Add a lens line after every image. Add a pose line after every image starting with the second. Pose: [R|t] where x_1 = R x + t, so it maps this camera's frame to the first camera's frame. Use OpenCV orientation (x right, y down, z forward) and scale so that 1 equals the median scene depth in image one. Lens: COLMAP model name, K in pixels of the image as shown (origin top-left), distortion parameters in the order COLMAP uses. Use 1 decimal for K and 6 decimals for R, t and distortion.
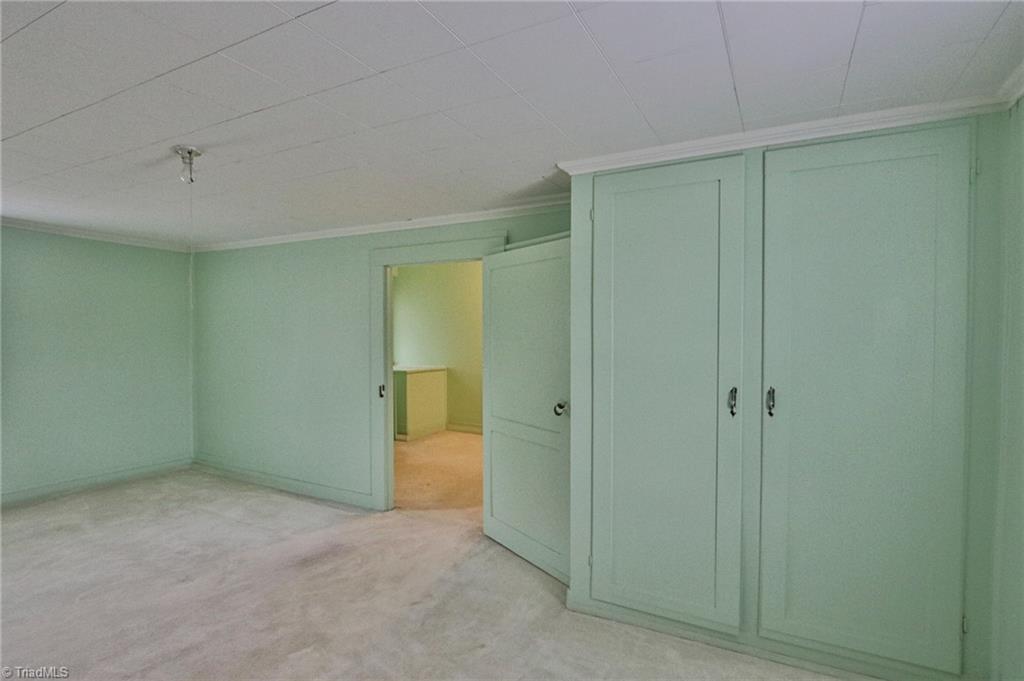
lens RADIAL K [[533.9, 0, 512.0], [0, 533.9, 340.5], [0, 0, 1]] dist [-0.020409, -0.001099]
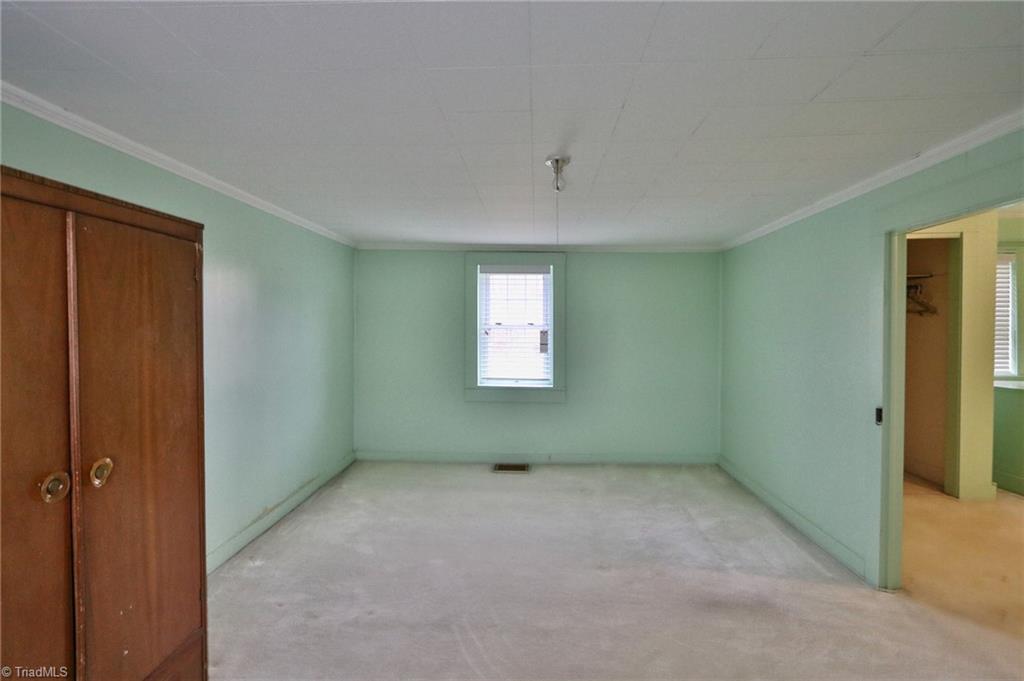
lens RADIAL K [[533.9, 0, 512.0], [0, 533.9, 340.5], [0, 0, 1]] dist [-0.020409, -0.001099]
pose [[0.419965, 0.014357, -0.907427, 0.180696], [-0.016471, 0.999831, 0.008197, -0.000365], [0.907391, 0.011504, 0.420130, 0.283734]]
